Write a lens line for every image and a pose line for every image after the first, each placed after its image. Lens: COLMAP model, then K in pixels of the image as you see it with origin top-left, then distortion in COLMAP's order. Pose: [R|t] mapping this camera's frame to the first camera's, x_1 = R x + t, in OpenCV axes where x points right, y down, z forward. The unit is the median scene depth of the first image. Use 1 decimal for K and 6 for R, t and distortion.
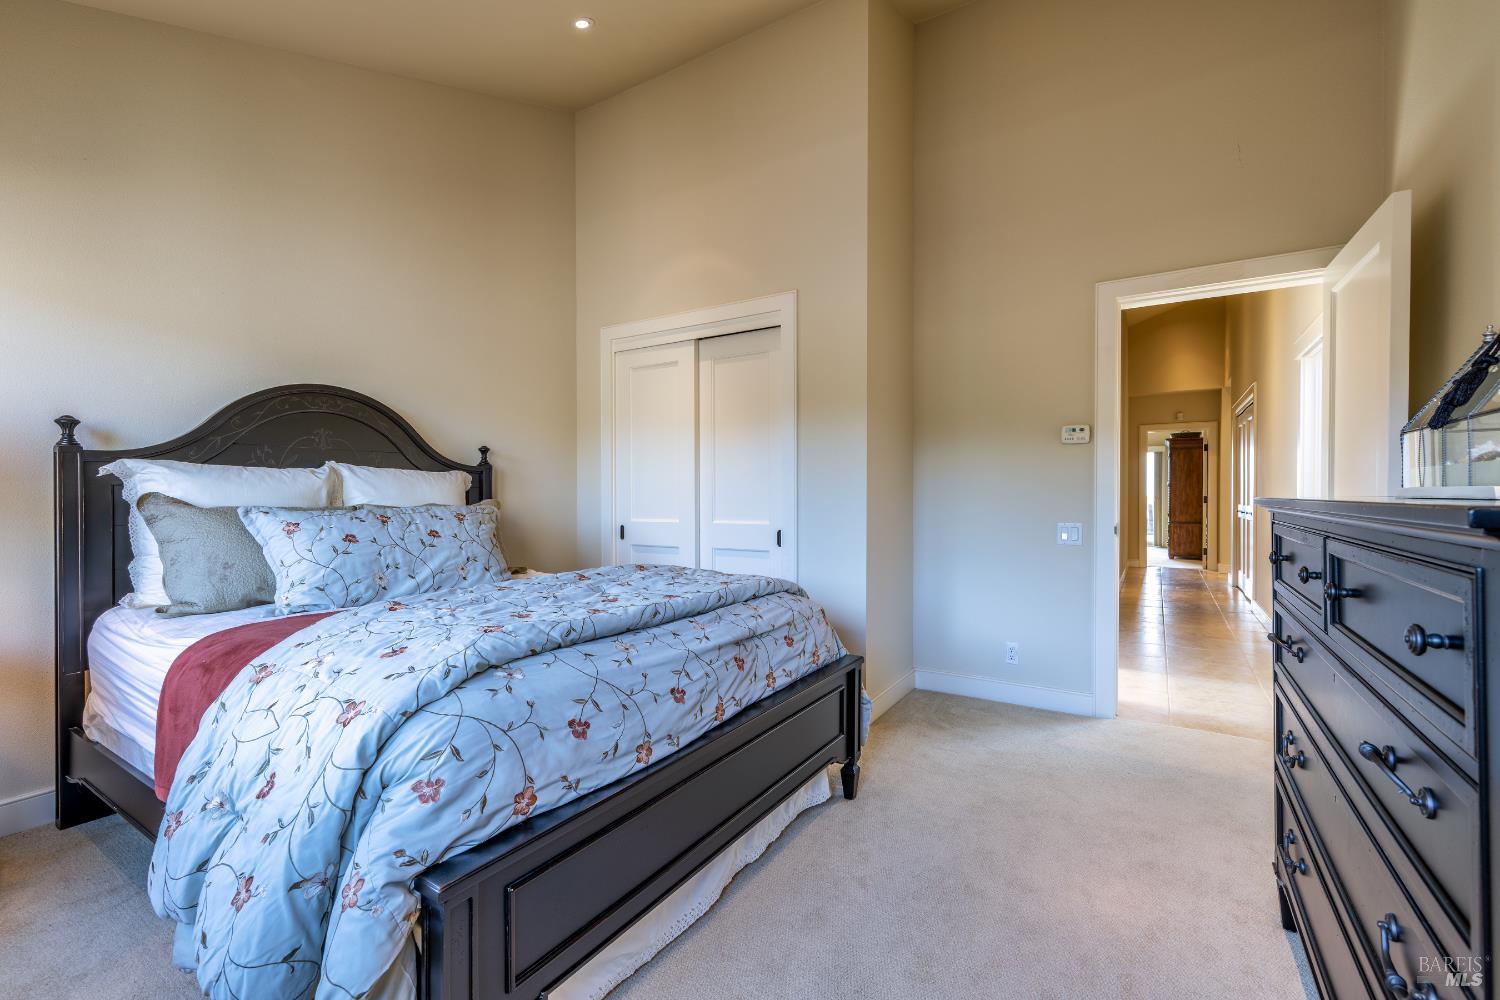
lens RADIAL K [[655.7, 0, 750.0], [0, 655.7, 500.0], [0, 0, 1]] dist [-0.000098, -0.000025]
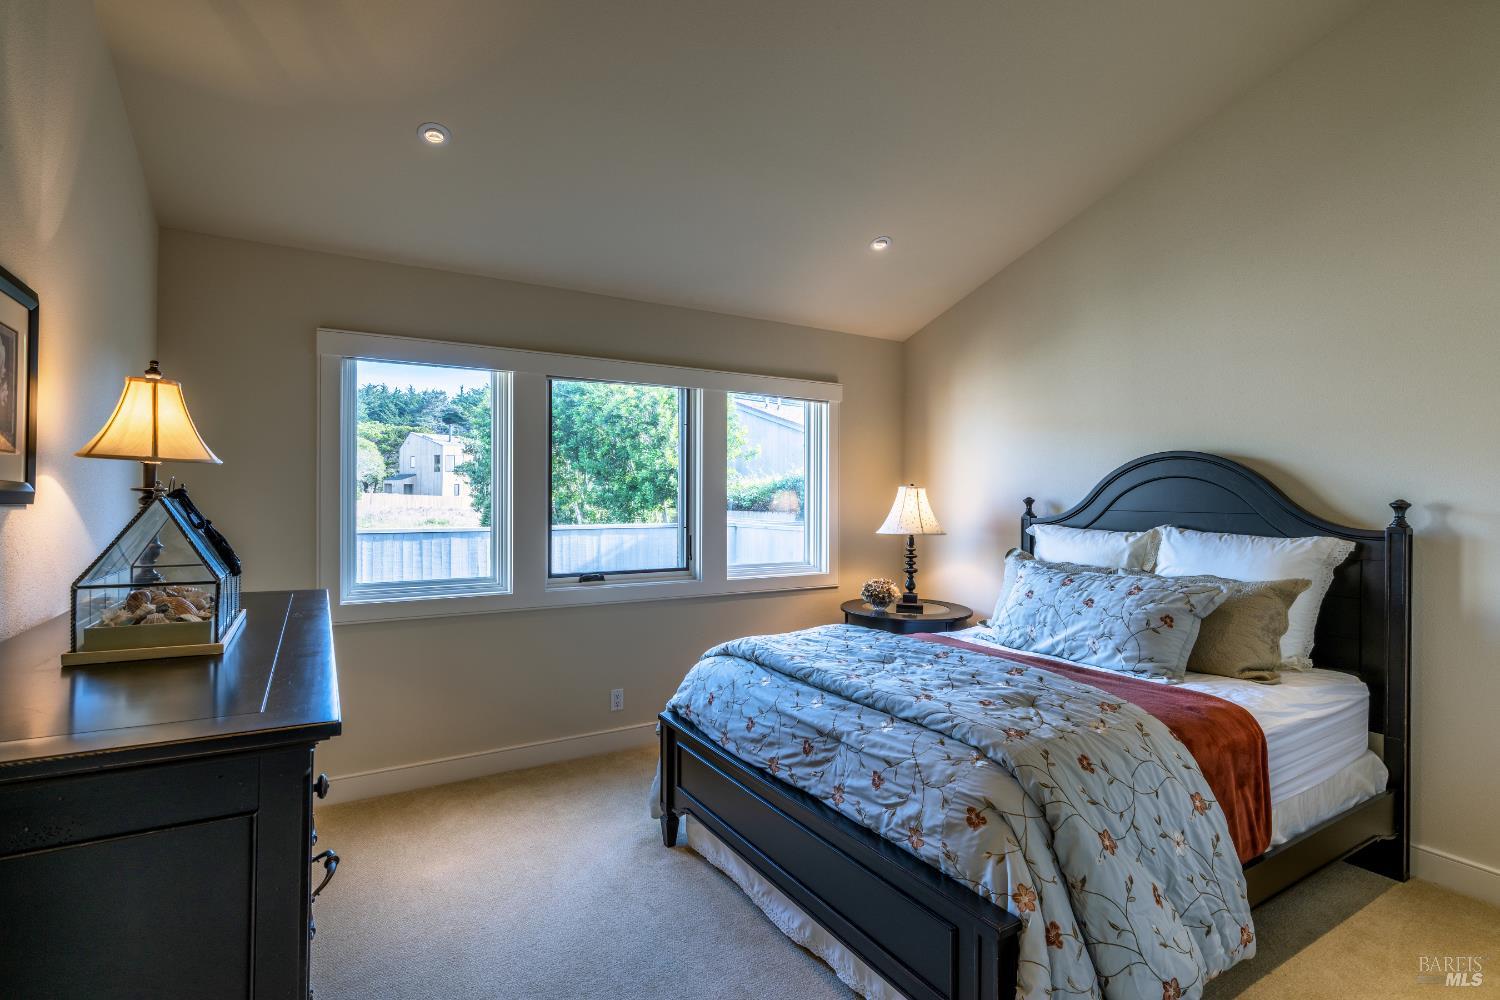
lens RADIAL K [[708.6, 0, 750.0], [0, 708.6, 500.0], [0, 0, 1]] dist [-0.000111, 0.000053]
pose [[-0.444643, 0.003196, -0.895702, 0.860853], [-0.011224, 0.999895, 0.009139, -0.130458], [0.895638, 0.014117, -0.444560, 1.168791]]
